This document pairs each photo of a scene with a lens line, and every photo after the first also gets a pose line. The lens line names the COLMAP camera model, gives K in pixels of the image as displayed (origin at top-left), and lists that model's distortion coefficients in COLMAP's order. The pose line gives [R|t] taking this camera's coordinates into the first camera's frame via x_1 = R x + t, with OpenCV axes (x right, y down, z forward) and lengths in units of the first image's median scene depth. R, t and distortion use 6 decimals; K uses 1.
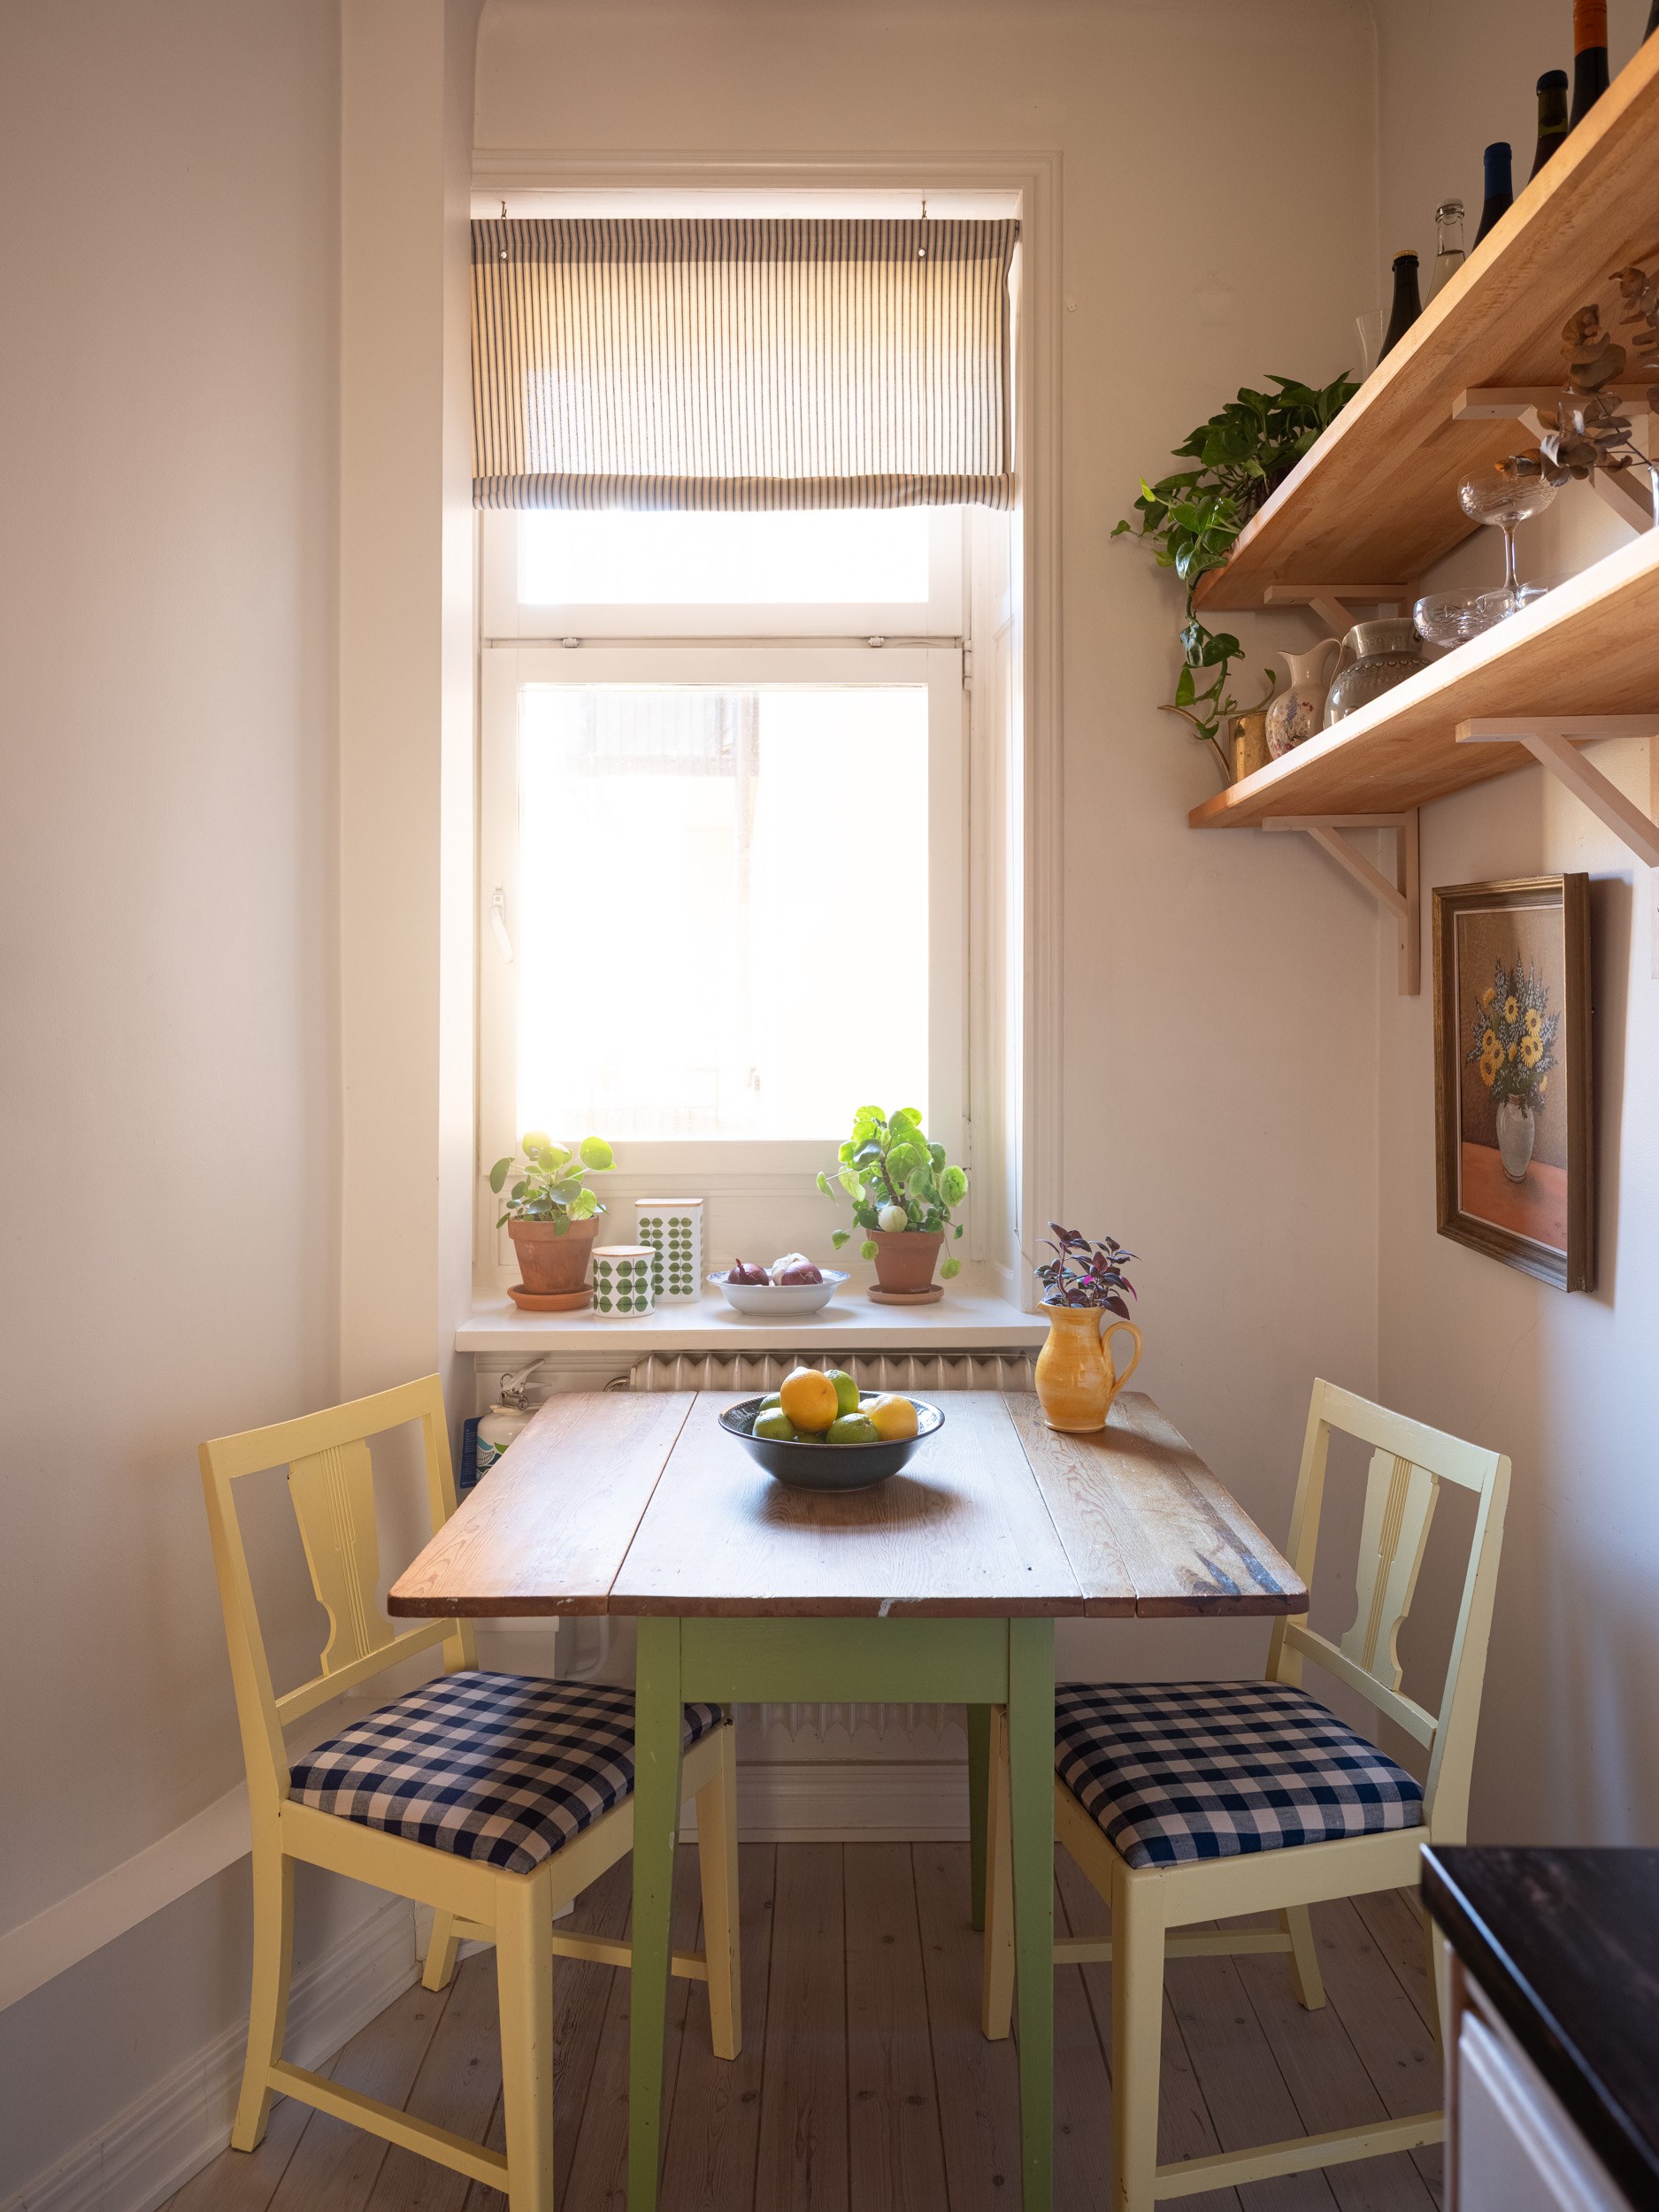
lens RADIAL K [[1669.2, 0, 820.7], [0, 1669.2, 1075.1], [0, 0, 1]] dist [-0.001049, -0.000113]
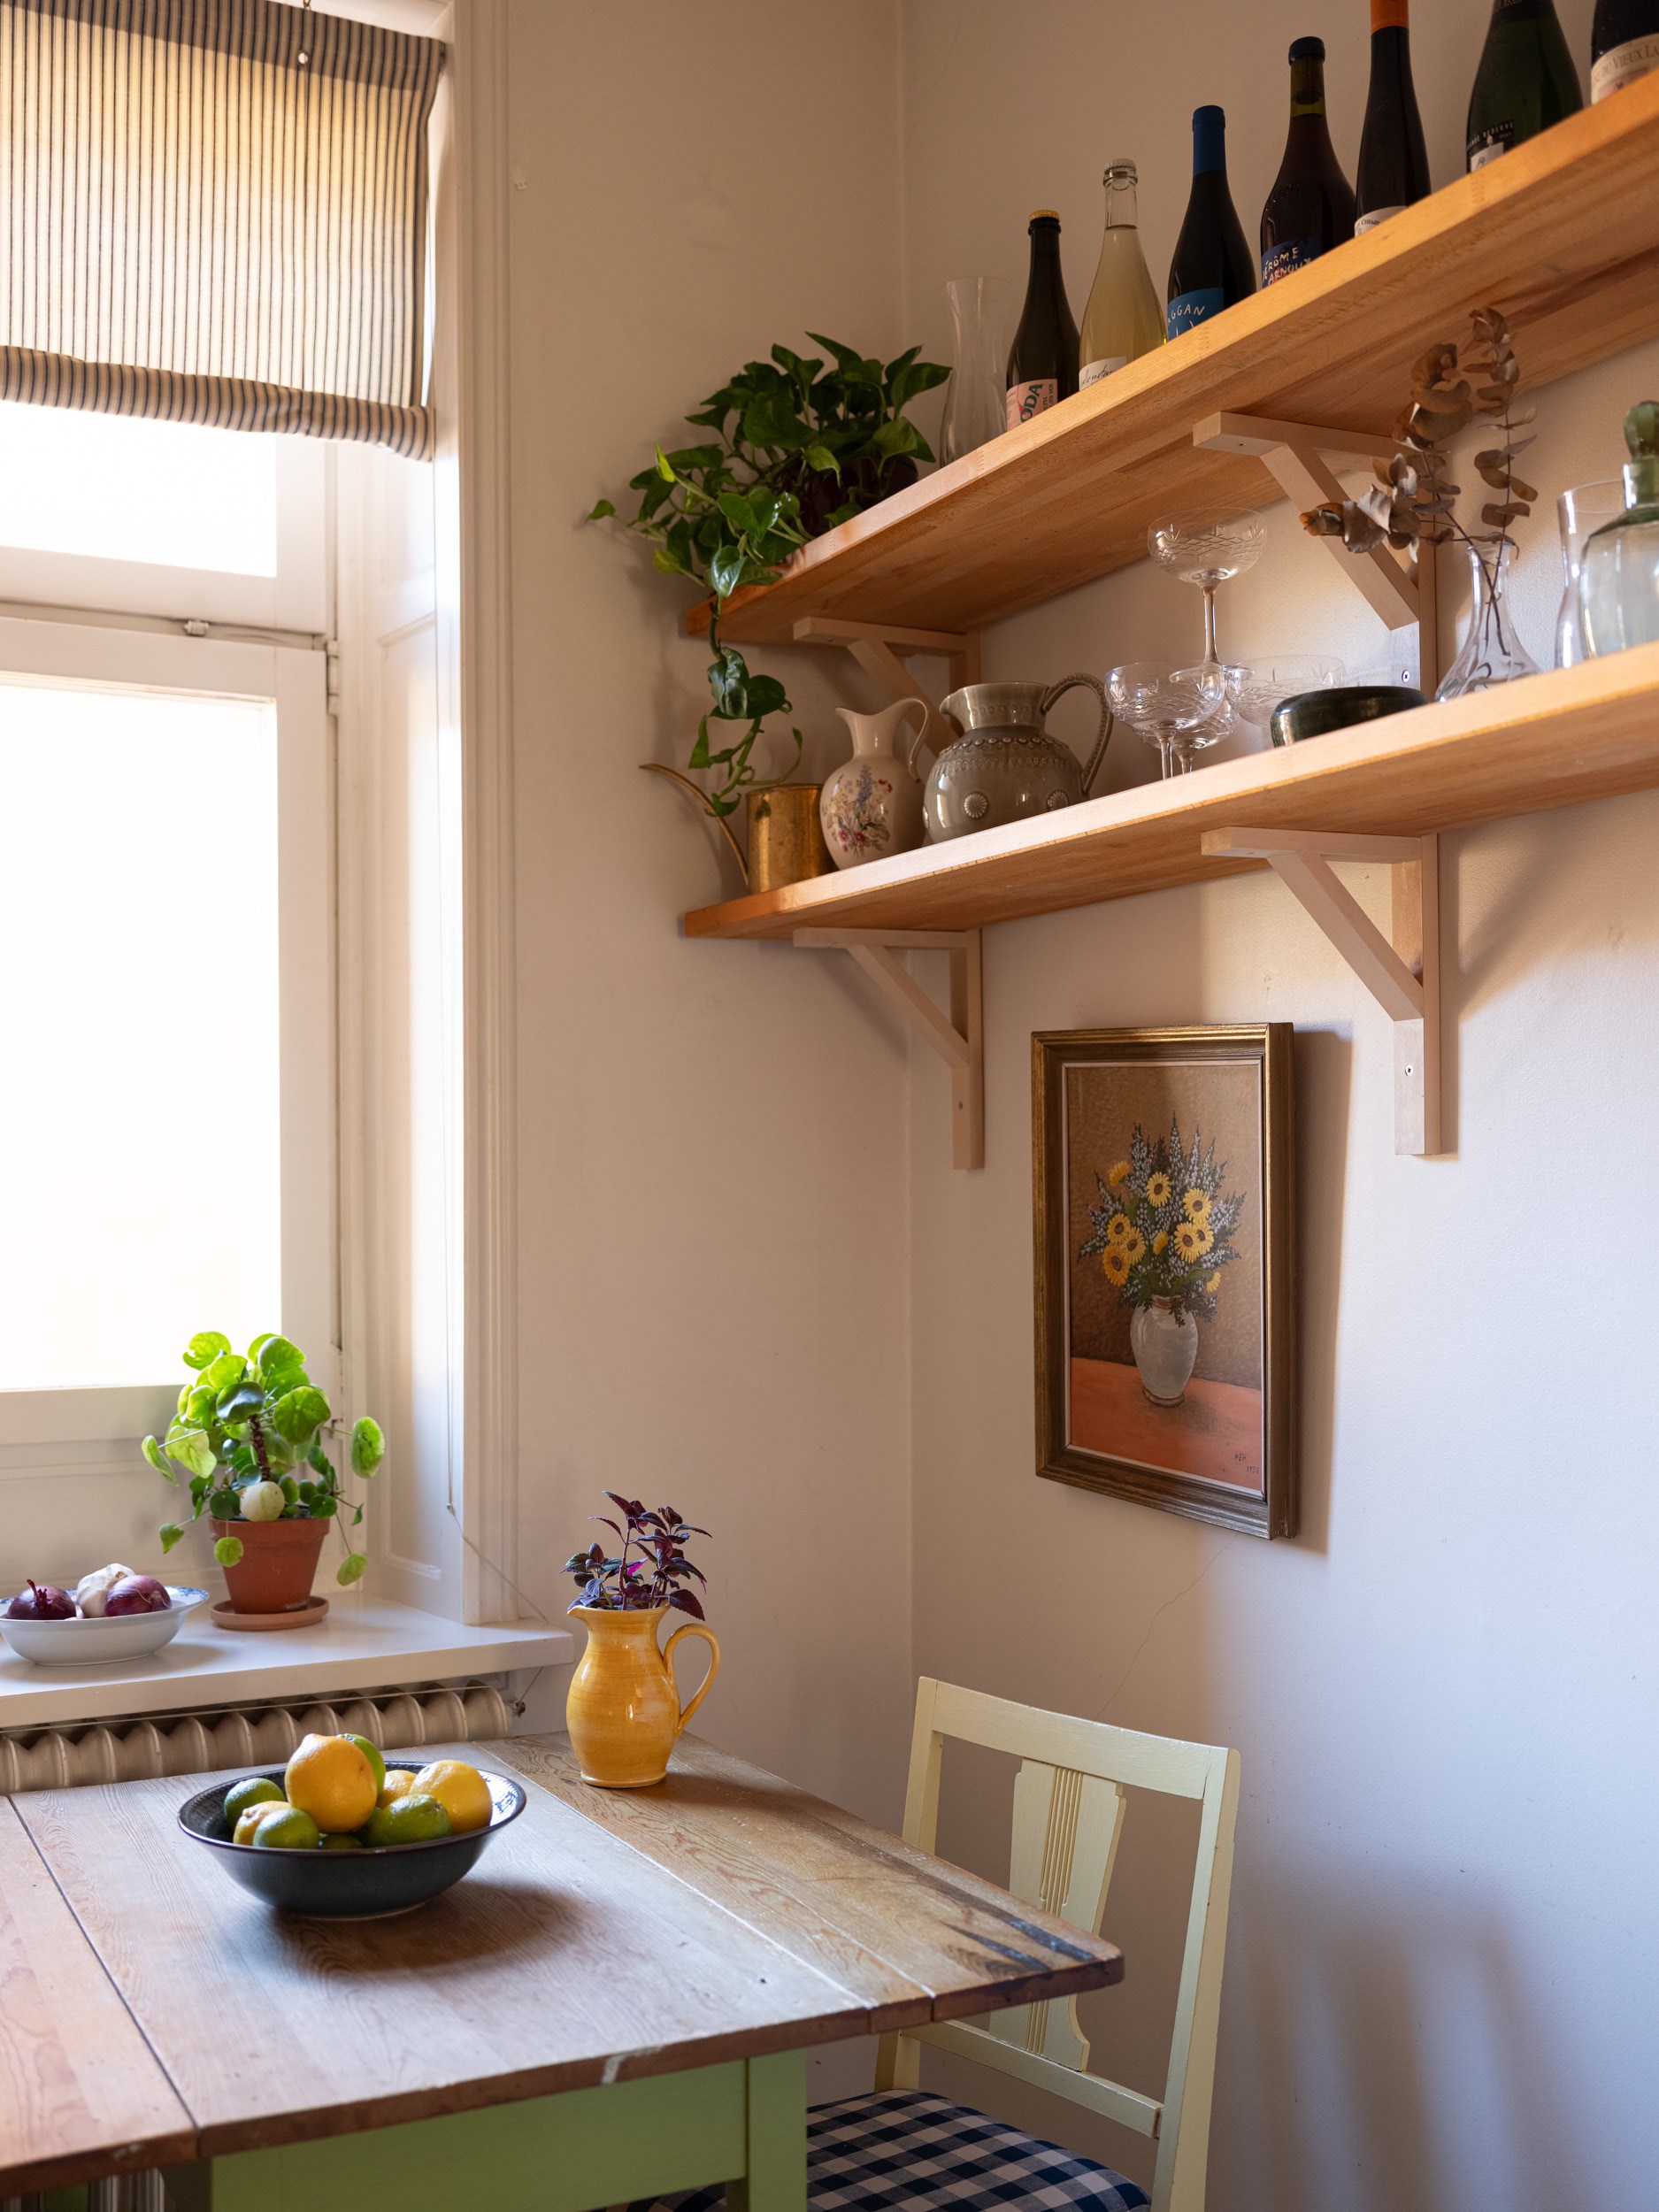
lens RADIAL K [[2385.2, 0, 829.8], [0, 2385.2, 1253.6], [0, 0, 1]] dist [0.015007, -0.021400]
pose [[0.883381, -0.013374, 0.468466, -0.248192], [0.016229, 0.999866, -0.002058, -0.008464], [-0.468375, 0.009420, 0.883479, 0.066950]]
